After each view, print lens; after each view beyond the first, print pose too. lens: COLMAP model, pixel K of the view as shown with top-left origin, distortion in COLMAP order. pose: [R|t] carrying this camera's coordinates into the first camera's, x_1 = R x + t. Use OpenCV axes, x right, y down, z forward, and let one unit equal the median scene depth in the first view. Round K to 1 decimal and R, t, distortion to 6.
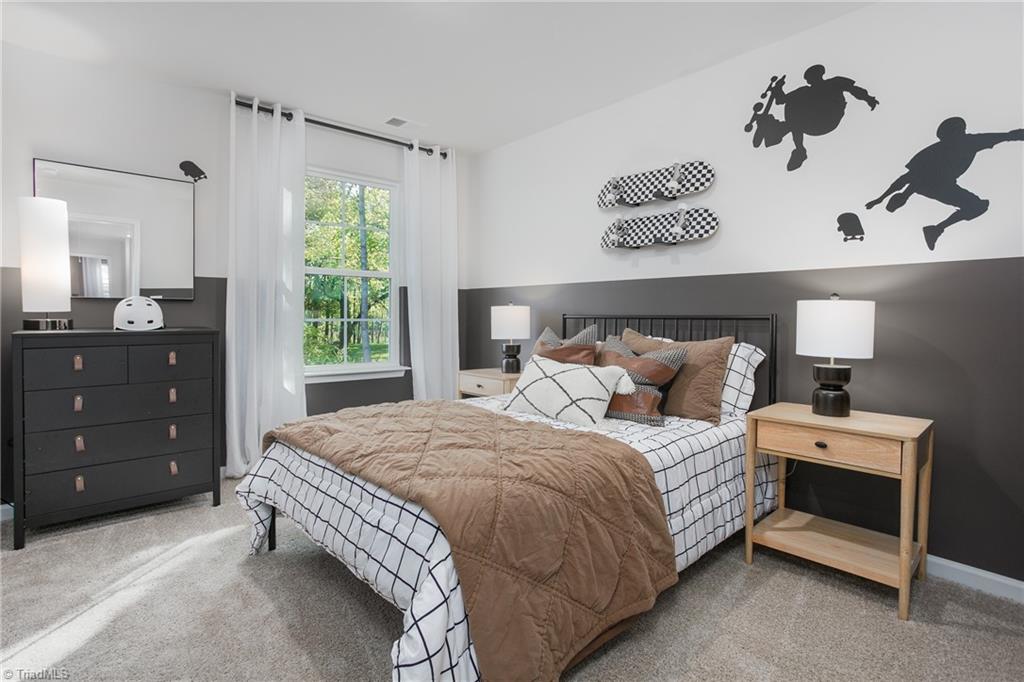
lens RADIAL K [[503.3, 0, 508.9], [0, 503.3, 335.1], [0, 0, 1]] dist [-0.000561, 0.000604]
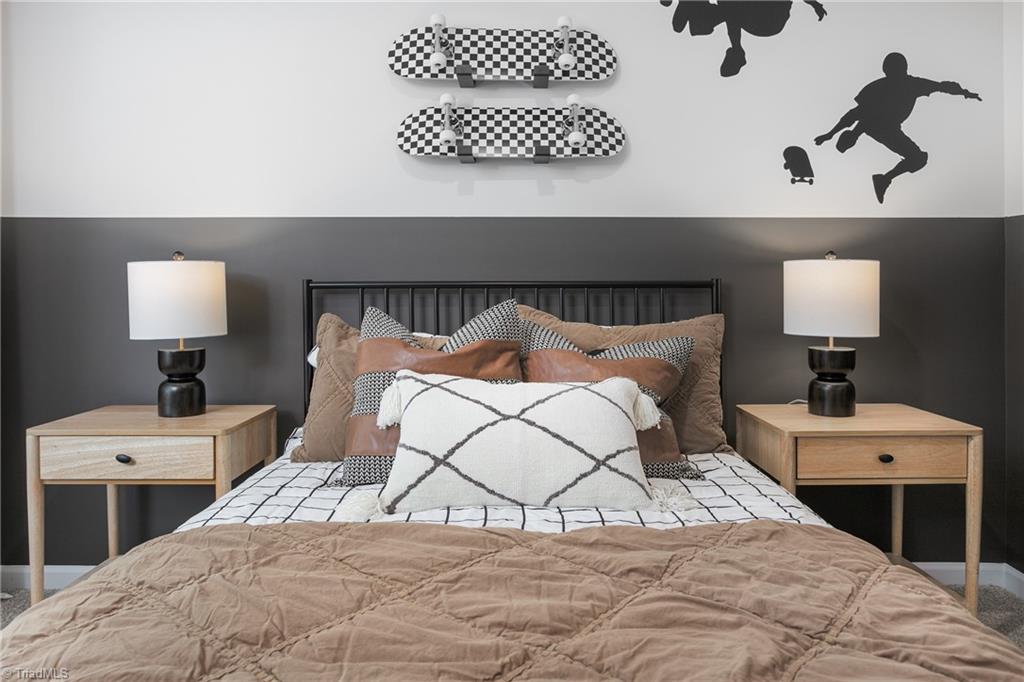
lens RADIAL K [[716.8, 0, 511.3], [0, 716.8, 301.0], [0, 0, 1]] dist [-0.000600, -0.042834]
pose [[0.670218, -0.026681, 0.741684, -0.435361], [0.032341, 0.999454, 0.006729, -0.029849], [-0.741459, 0.019477, 0.670715, 0.604982]]
